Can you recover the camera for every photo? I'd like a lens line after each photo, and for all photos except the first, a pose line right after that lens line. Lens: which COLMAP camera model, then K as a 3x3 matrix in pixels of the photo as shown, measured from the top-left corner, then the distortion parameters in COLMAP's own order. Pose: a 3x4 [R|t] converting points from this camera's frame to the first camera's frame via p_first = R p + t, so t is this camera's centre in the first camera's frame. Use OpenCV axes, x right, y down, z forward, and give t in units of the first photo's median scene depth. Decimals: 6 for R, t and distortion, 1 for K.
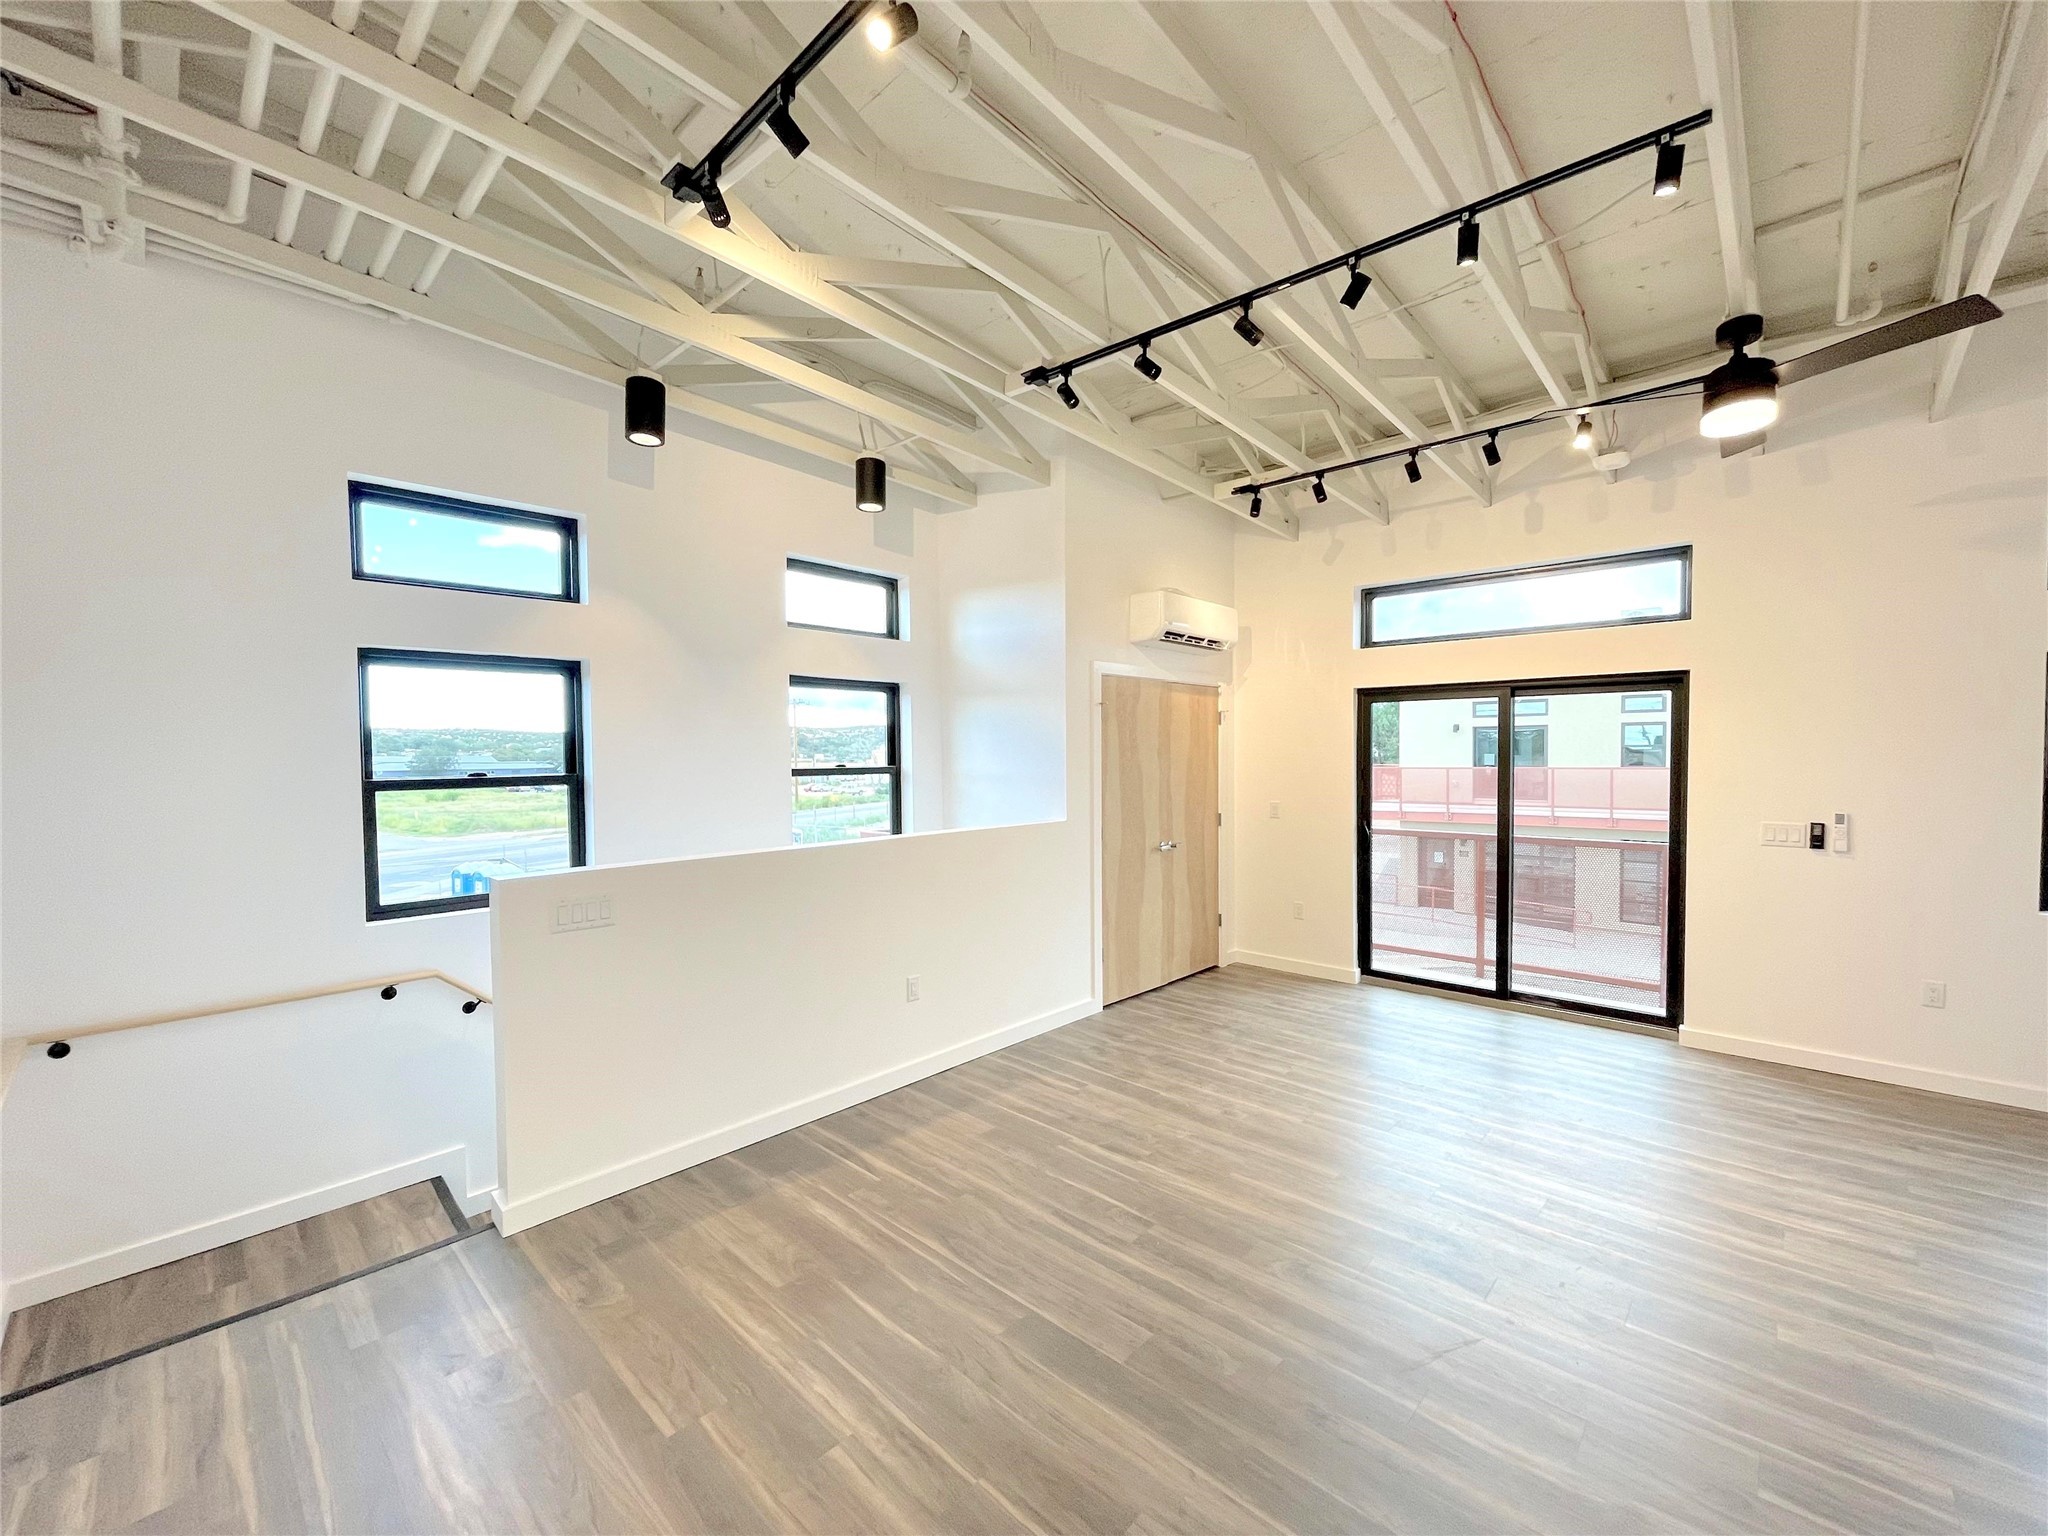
lens RADIAL K [[832.3, 0, 1019.1], [0, 832.3, 778.1], [0, 0, 1]] dist [-0.003199, 0.000927]
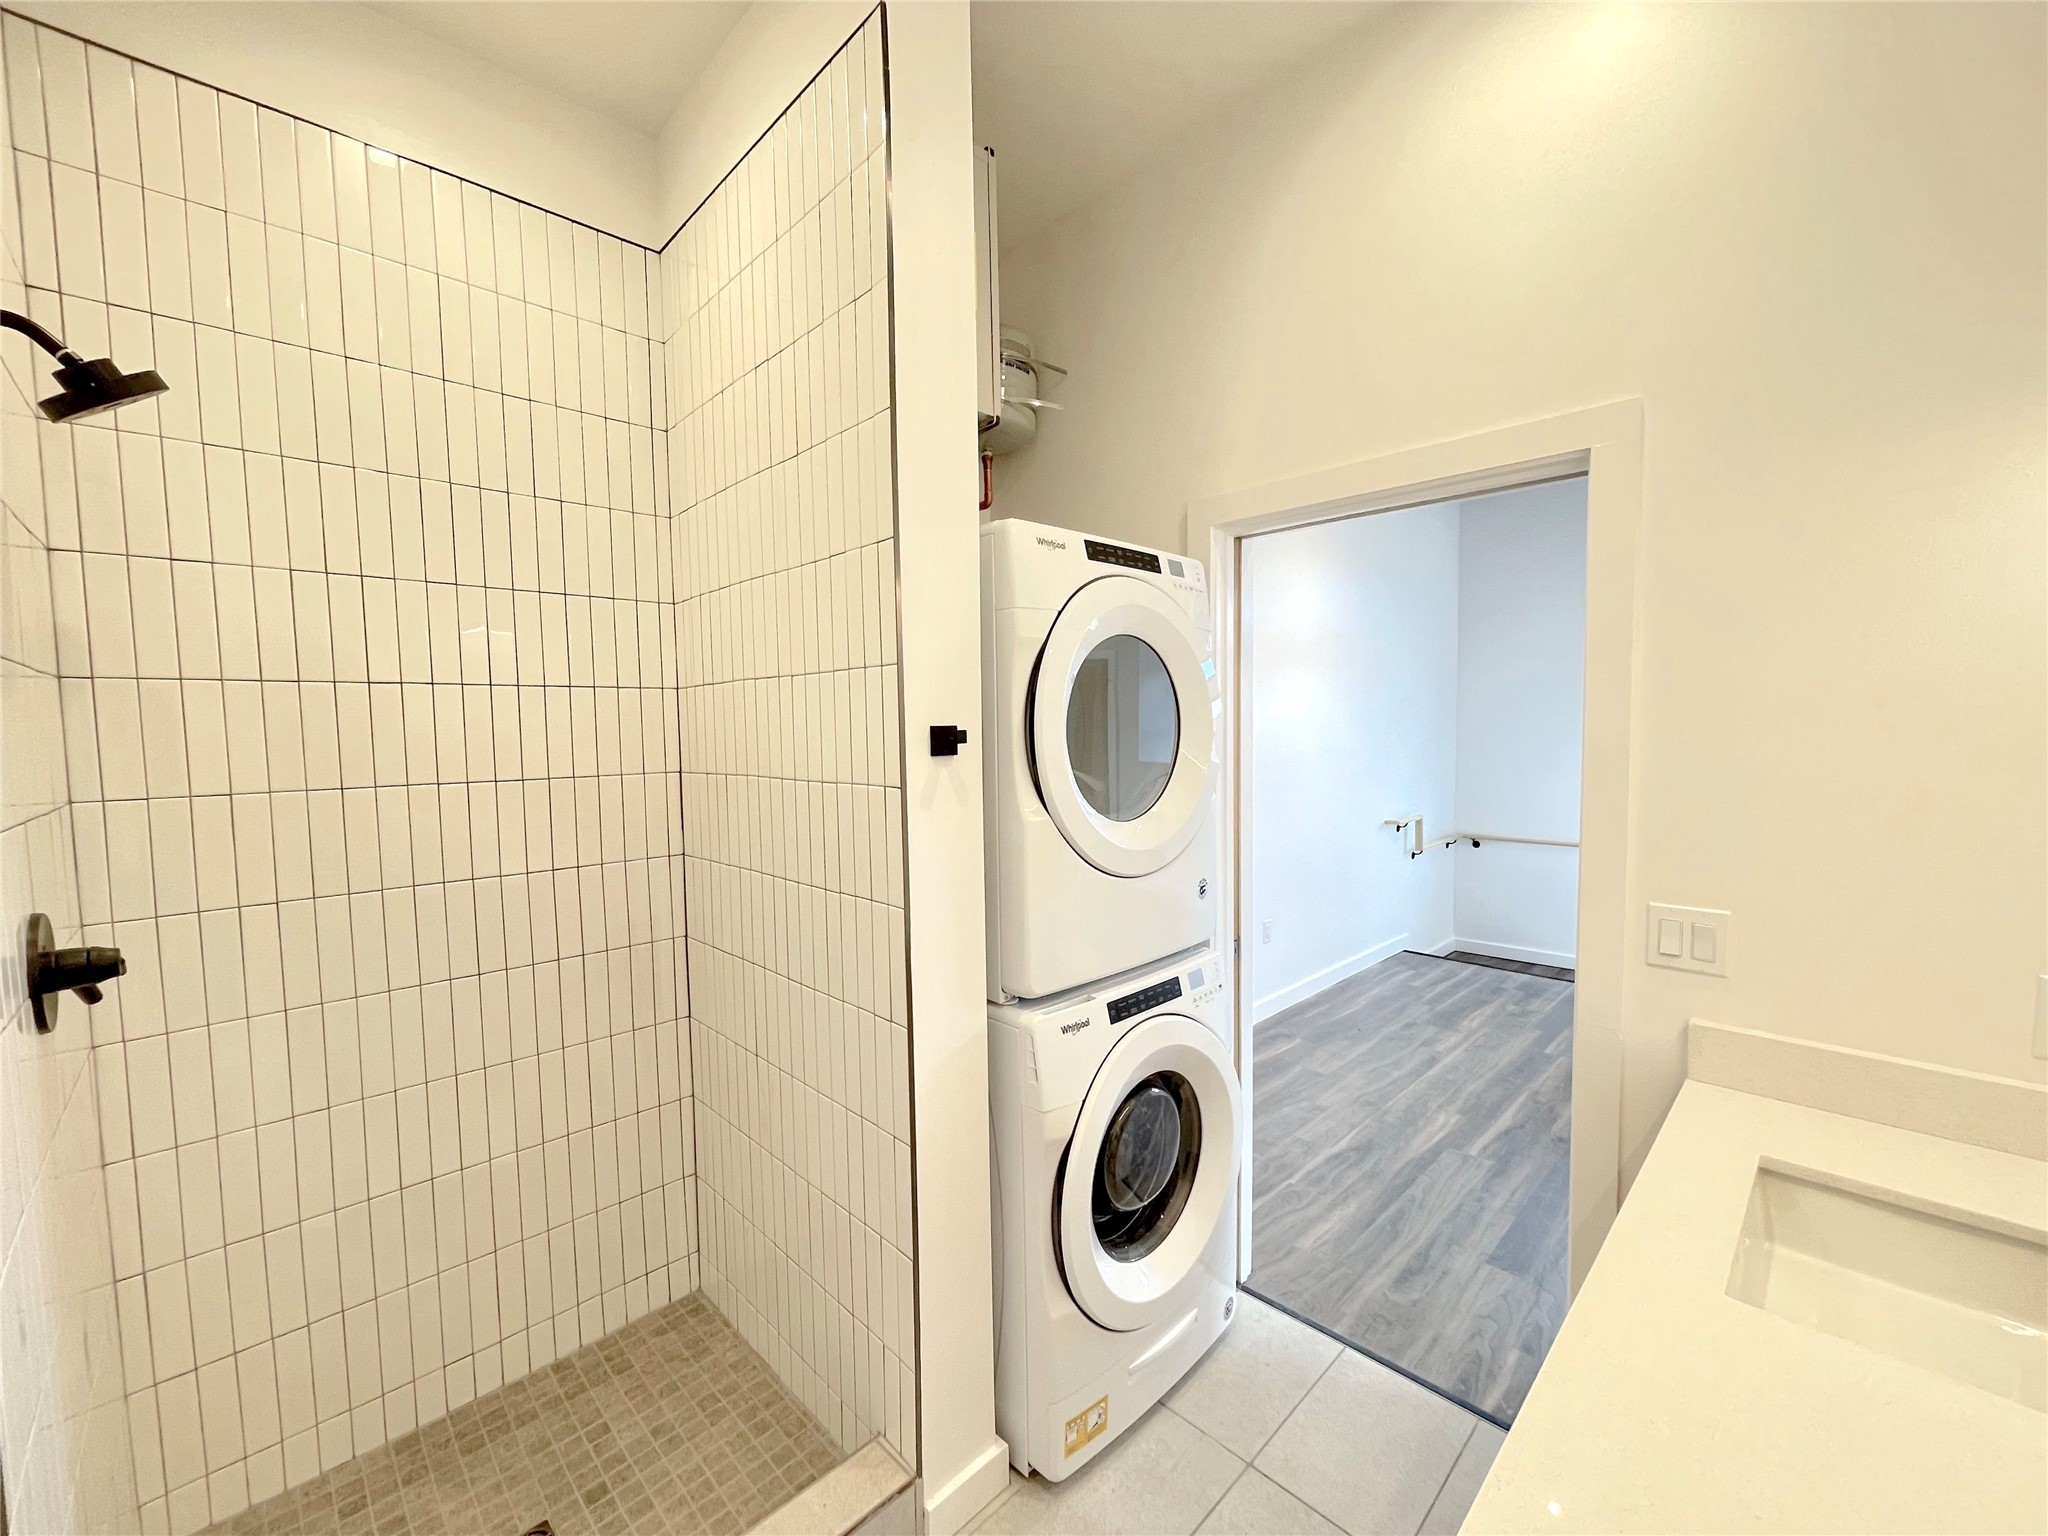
lens RADIAL K [[832.3, 0, 1036.4], [0, 832.3, 777.6], [0, 0, 1]] dist [-0.003199, 0.000927]
pose [[-0.029047, 0.072076, -0.996976, 0.743032], [-0.016672, 0.997223, 0.072580, 0.003450], [0.999439, 0.018730, -0.027764, -0.085811]]
